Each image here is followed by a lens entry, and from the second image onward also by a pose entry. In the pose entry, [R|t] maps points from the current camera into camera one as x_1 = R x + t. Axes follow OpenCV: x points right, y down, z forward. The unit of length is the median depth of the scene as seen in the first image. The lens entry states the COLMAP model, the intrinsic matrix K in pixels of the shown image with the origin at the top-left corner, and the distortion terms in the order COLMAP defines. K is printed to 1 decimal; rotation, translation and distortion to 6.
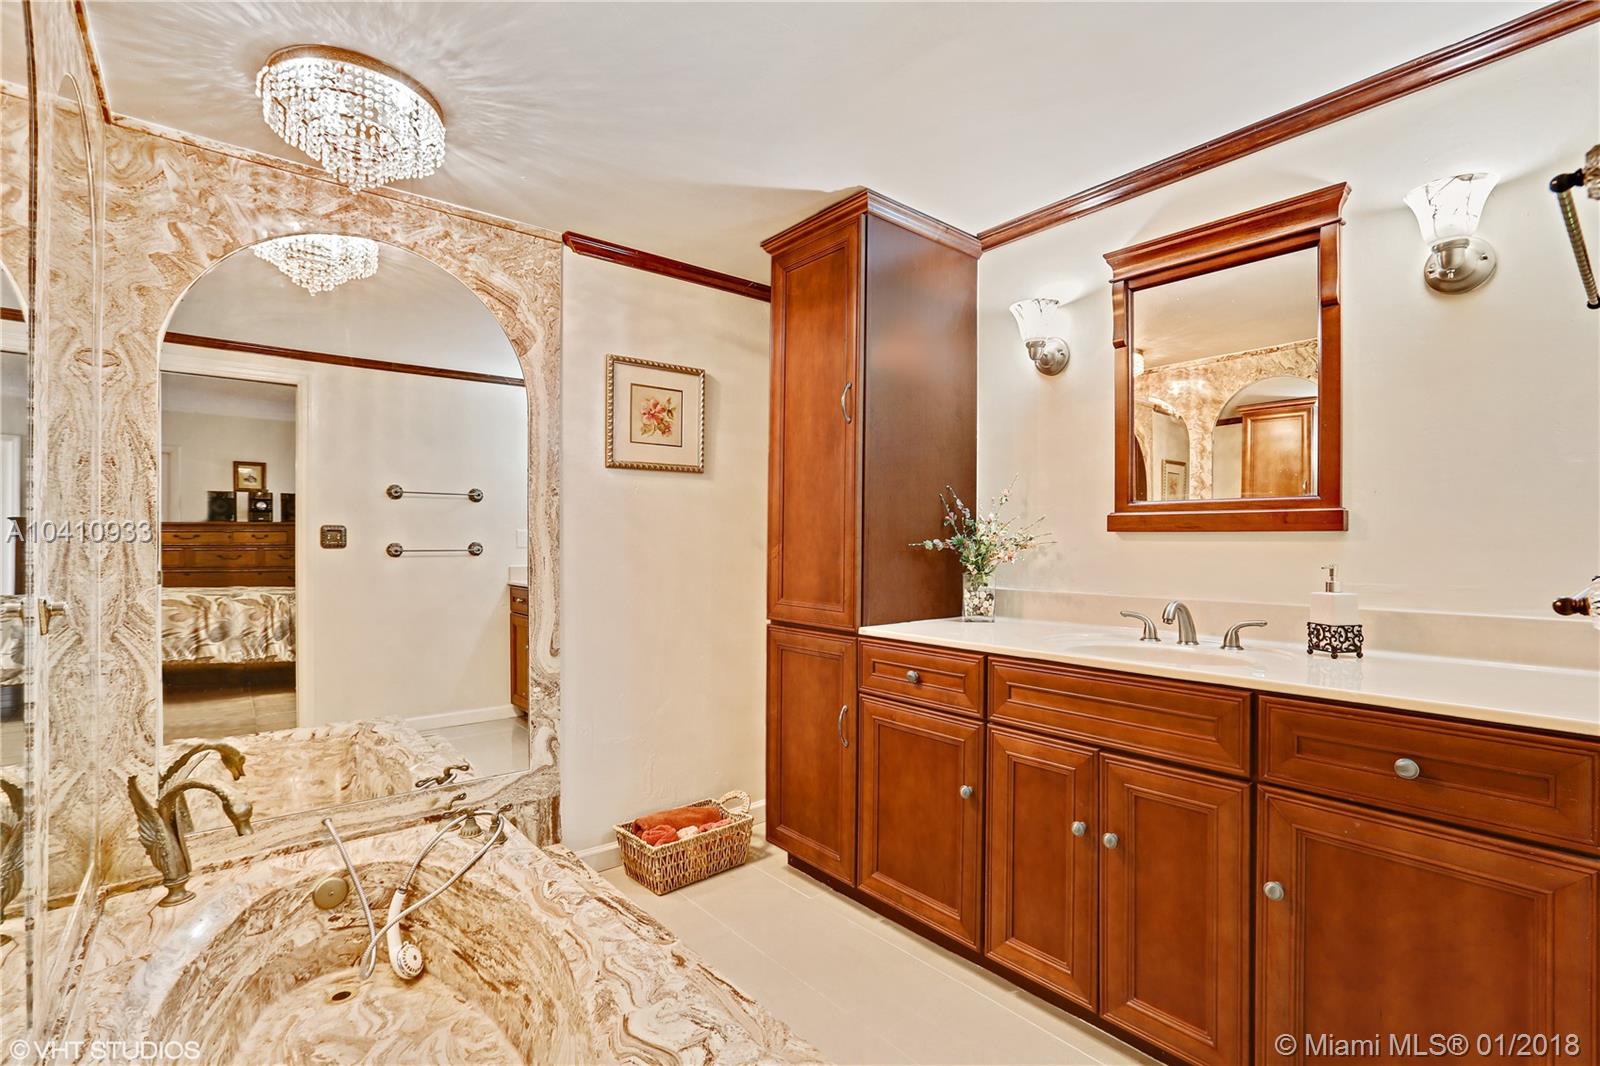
lens RADIAL K [[720.8, 0, 792.6], [0, 720.8, 542.3], [0, 0, 1]] dist [0.000468, 0.000064]
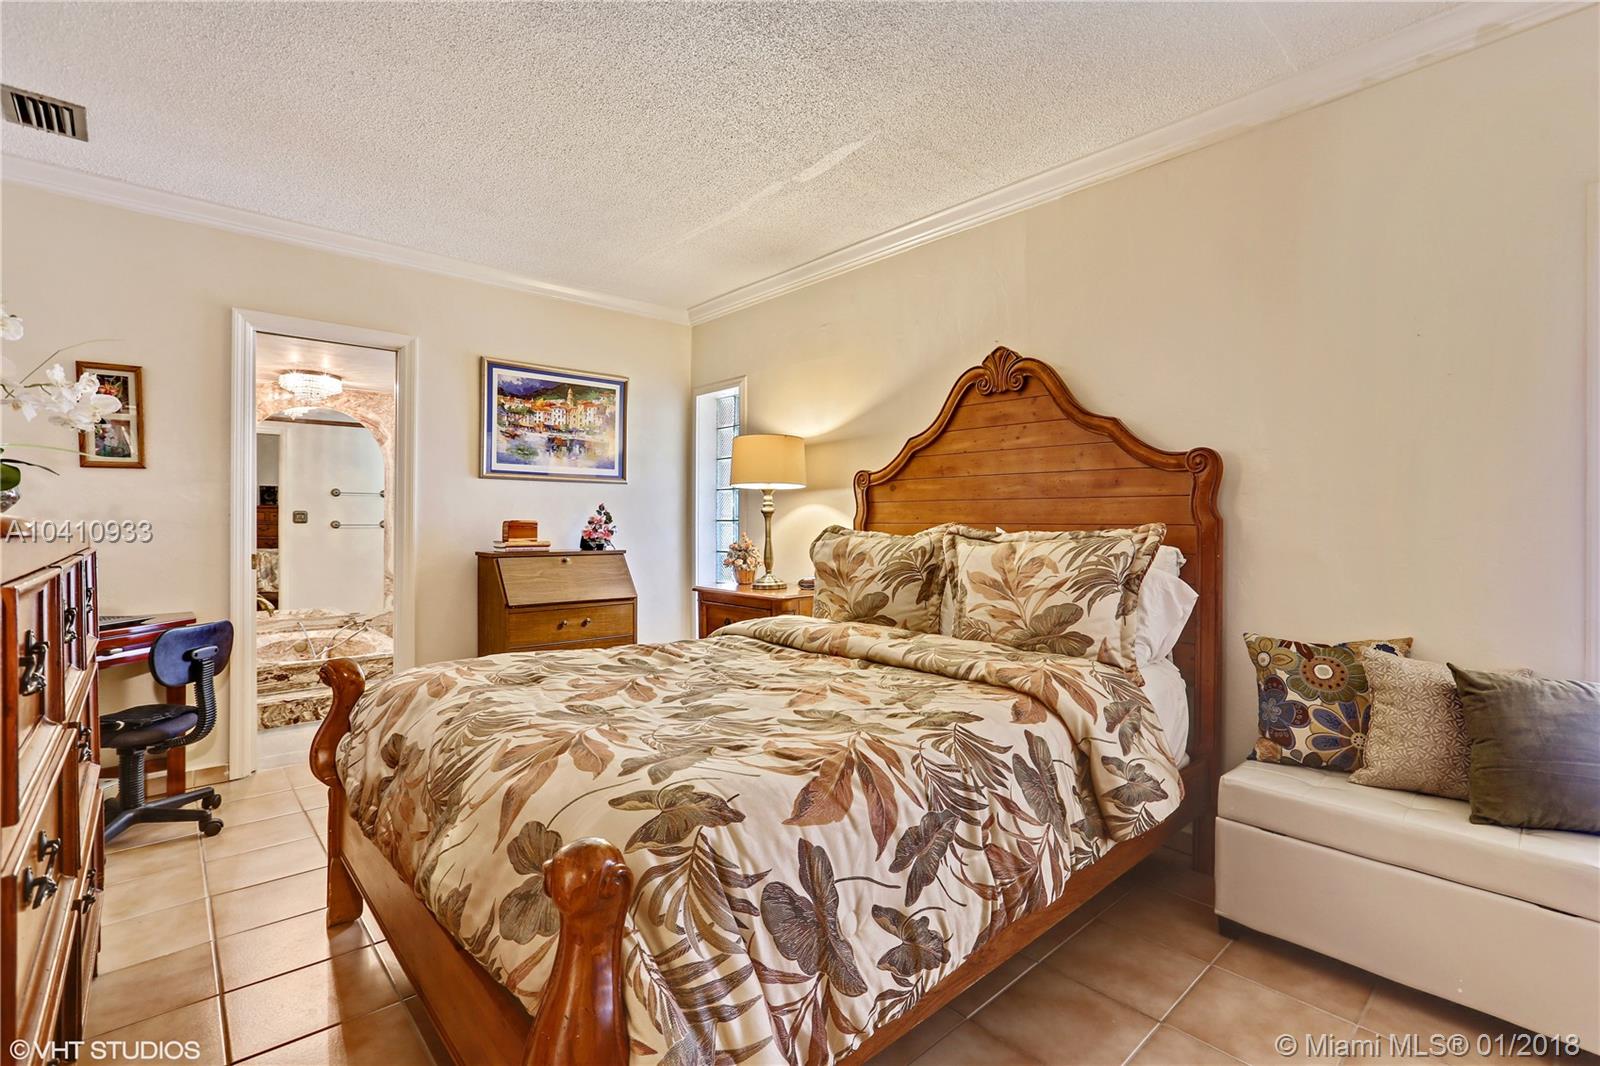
lens RADIAL K [[720.8, 0, 808.7], [0, 720.8, 526.1], [0, 0, 1]] dist [0.000468, 0.000064]
pose [[0.998563, 0.007319, 0.053079, 0.989913], [-0.007376, 0.999972, 0.000879, 0.007697], [-0.053071, -0.001270, 0.998590, -1.598344]]
